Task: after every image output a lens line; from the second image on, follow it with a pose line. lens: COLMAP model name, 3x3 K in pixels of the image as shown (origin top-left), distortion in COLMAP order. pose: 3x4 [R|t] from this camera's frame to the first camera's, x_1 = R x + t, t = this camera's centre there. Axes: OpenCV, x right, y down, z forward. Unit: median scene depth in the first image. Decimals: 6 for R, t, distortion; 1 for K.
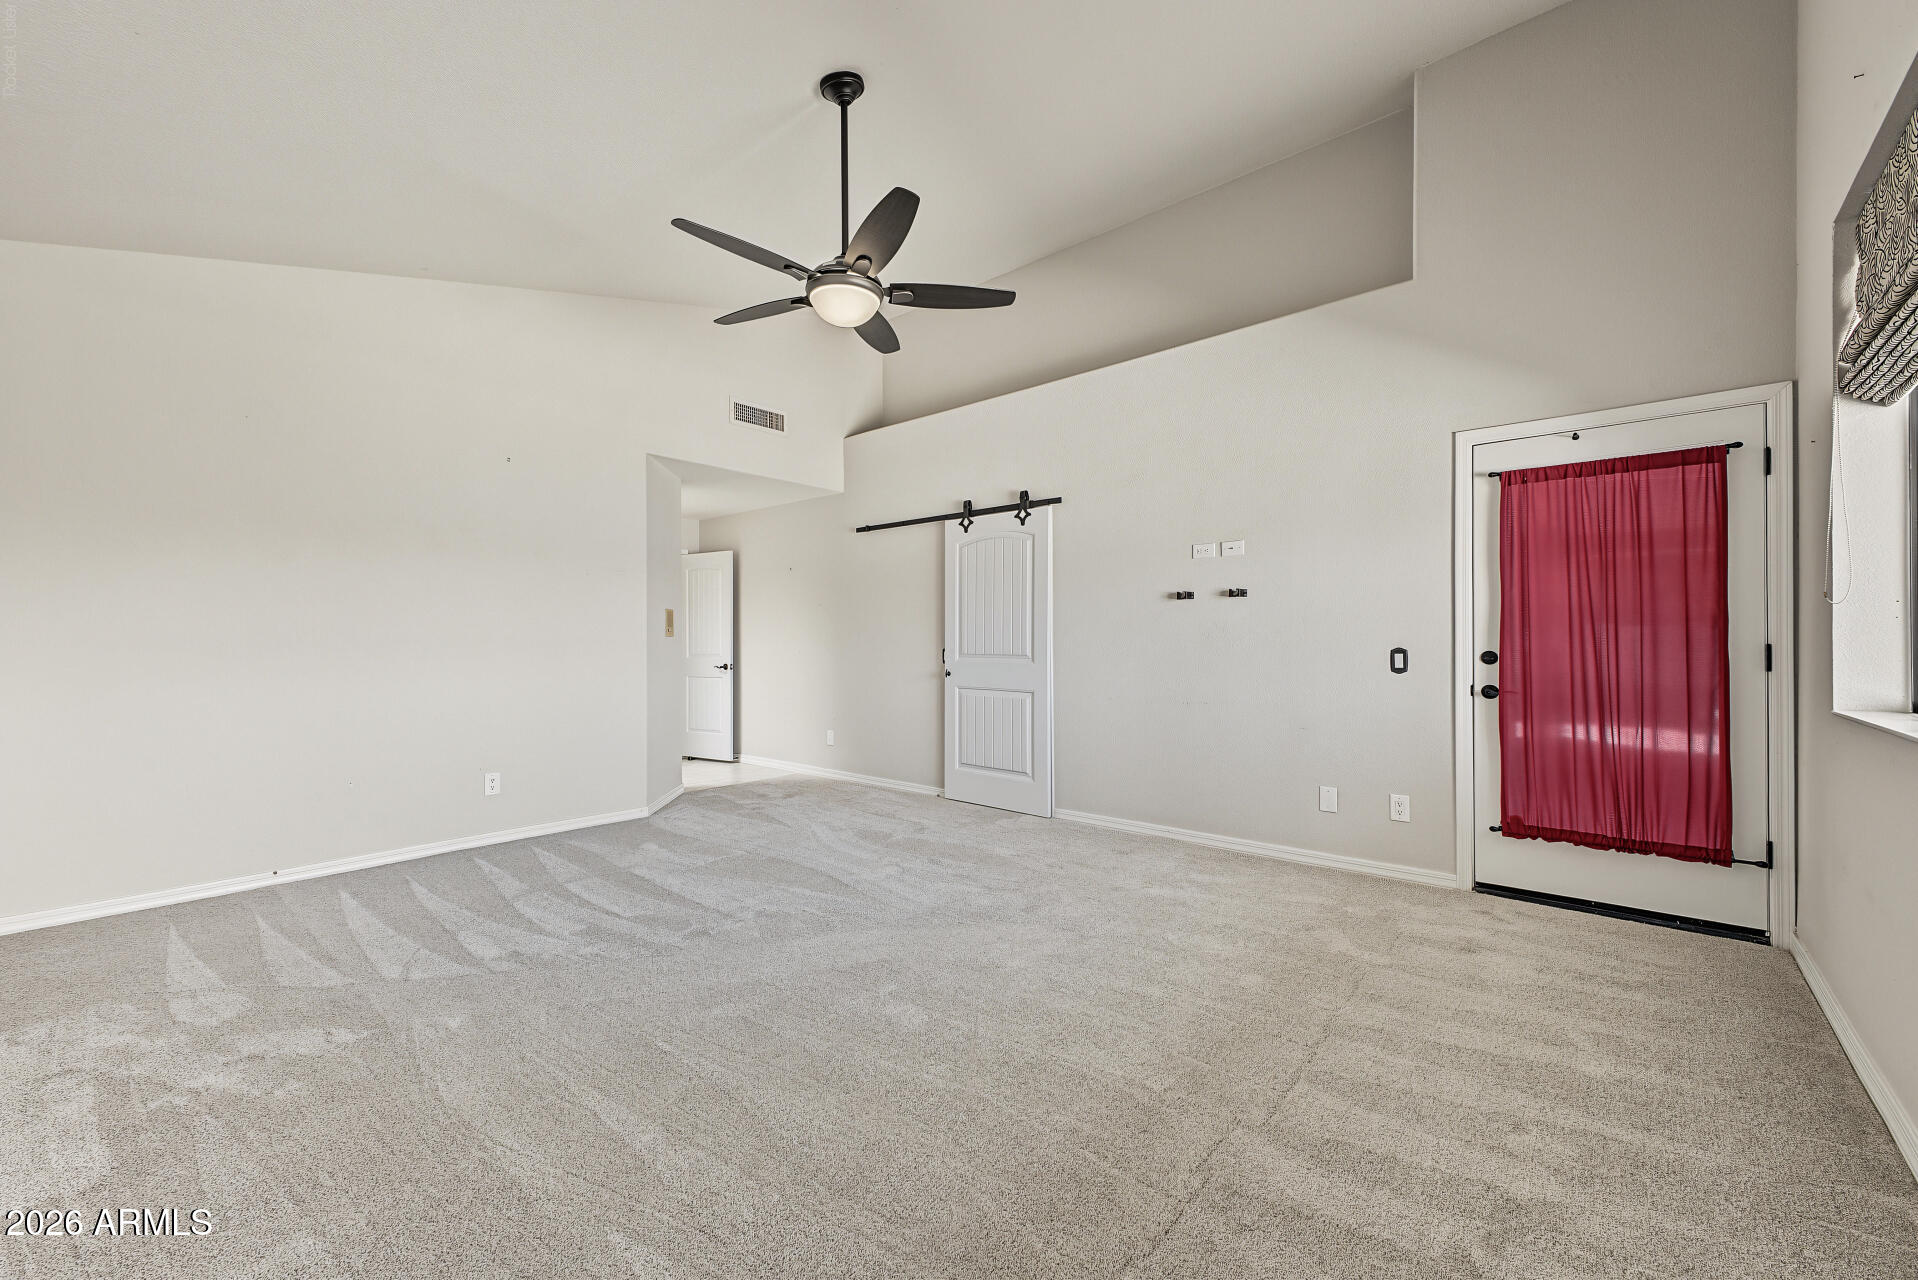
lens RADIAL K [[754.7, 0, 963.8], [0, 754.7, 649.6], [0, 0, 1]] dist [0.023583, -0.011191]
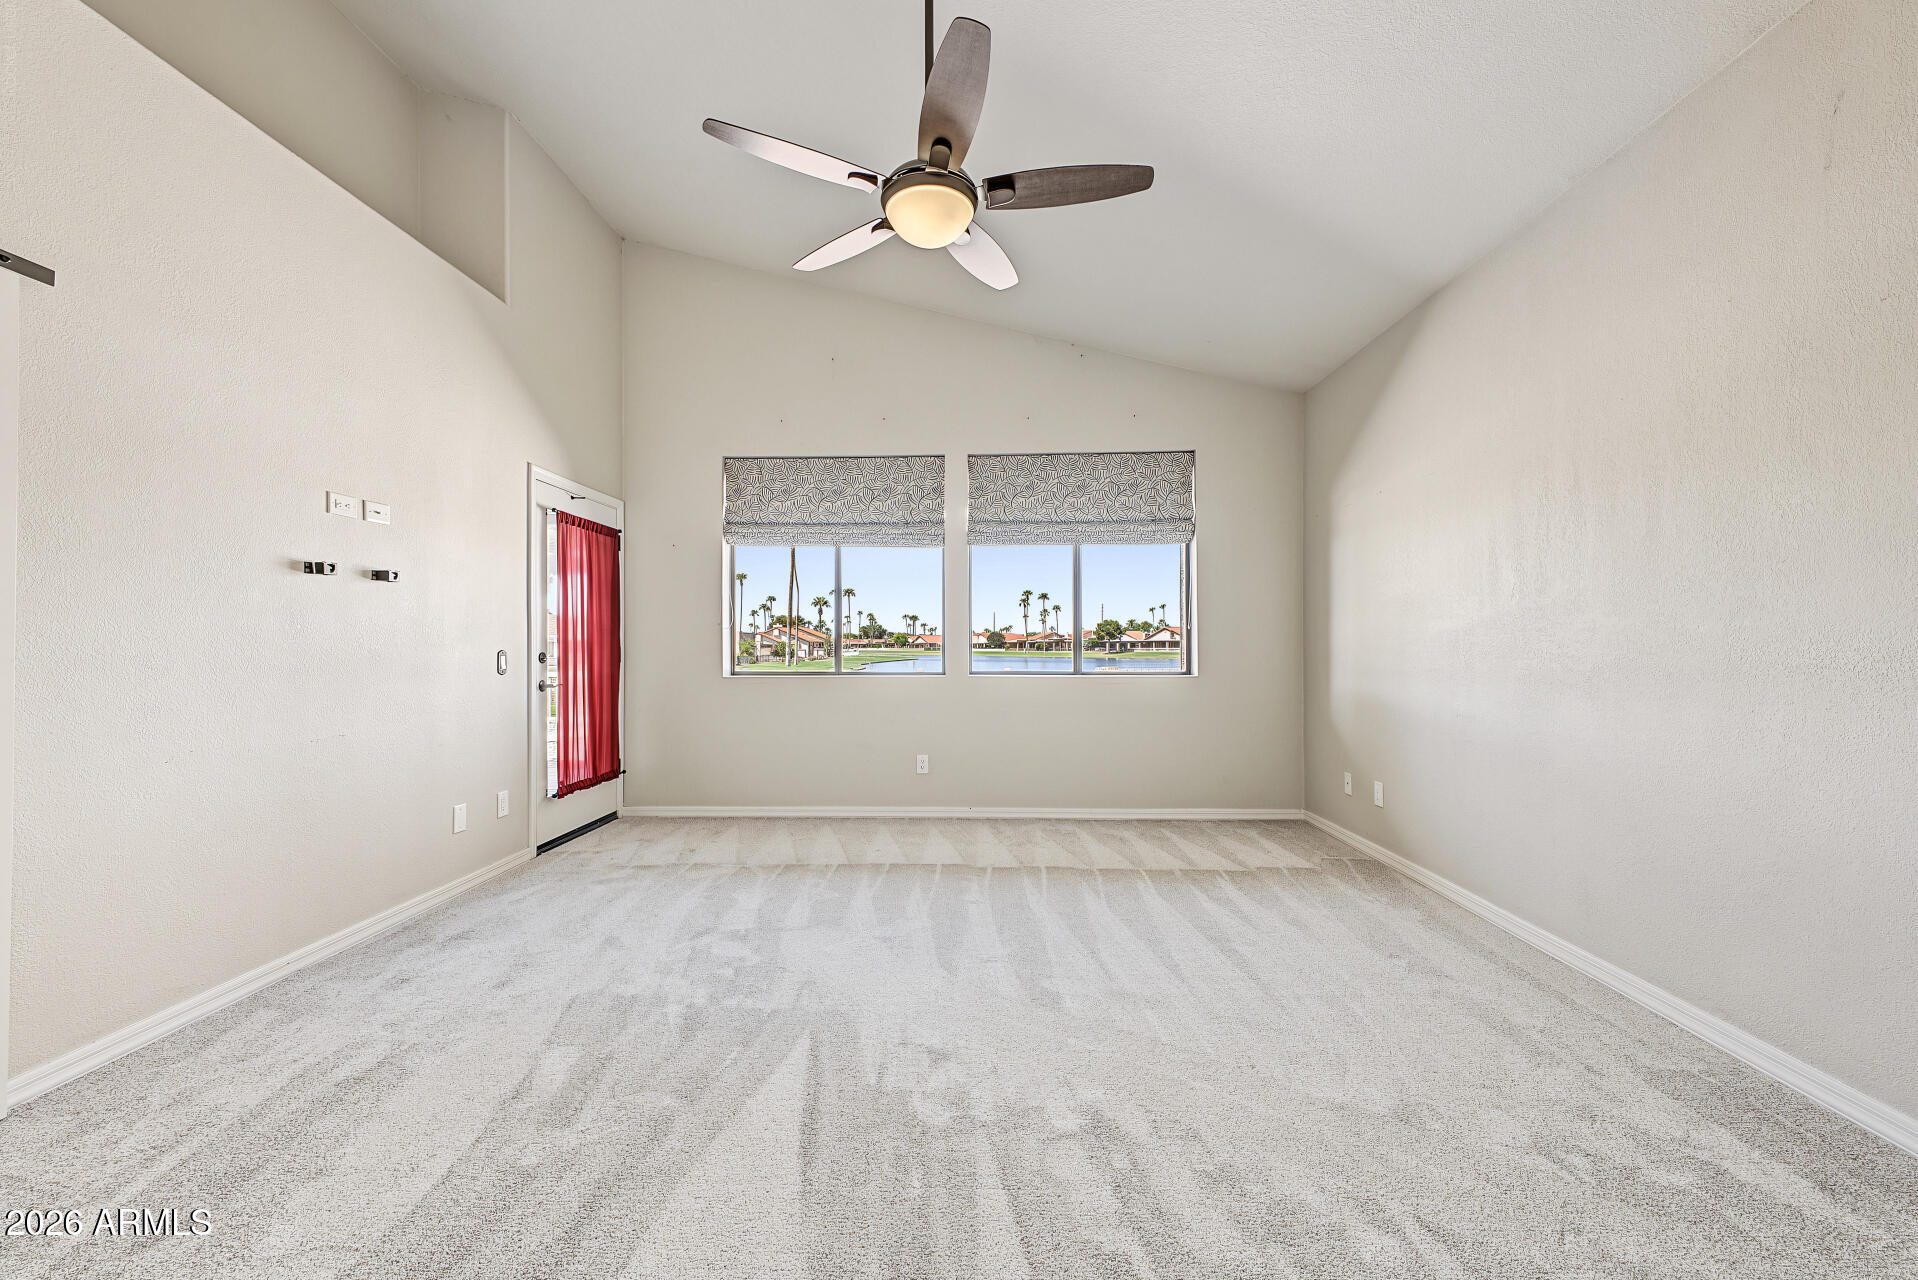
lens RADIAL K [[754.7, 0, 963.8], [0, 754.7, 649.6], [0, 0, 1]] dist [0.023583, -0.011191]
pose [[-0.634677, -0.000037, 0.772777, -0.636717], [0.003588, 0.999989, 0.002994, -0.004640], [-0.772769, 0.004673, -0.634670, 1.171121]]
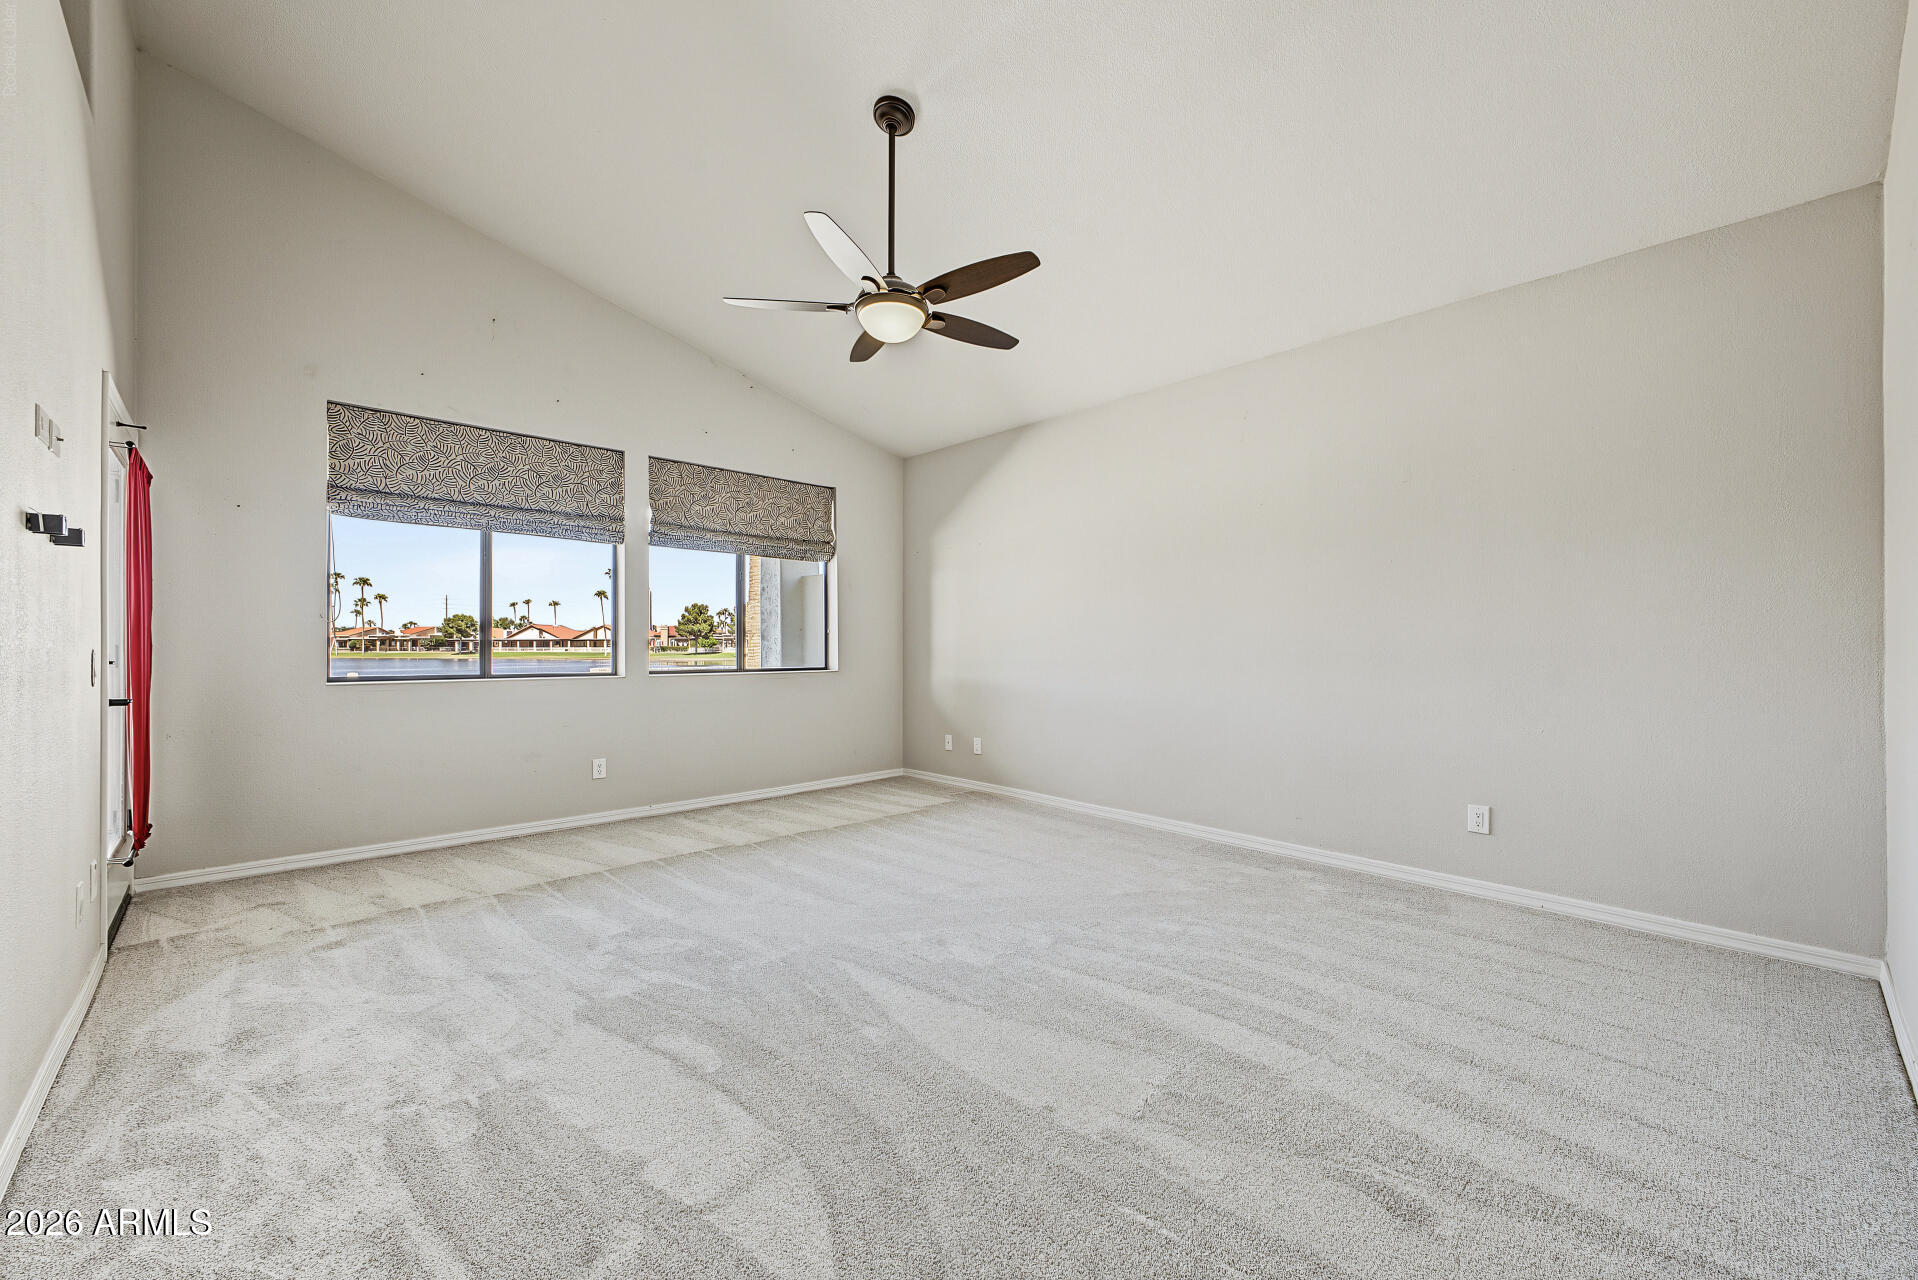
lens RADIAL K [[757.6, 0, 951.8], [0, 757.6, 660.1], [0, 0, 1]] dist [0.001420, 0.000019]
pose [[-0.995413, -0.002146, 0.095645, -0.279841], [-0.000389, 0.999831, 0.018392, -0.006705], [-0.095668, 0.018271, -0.995246, 1.605372]]
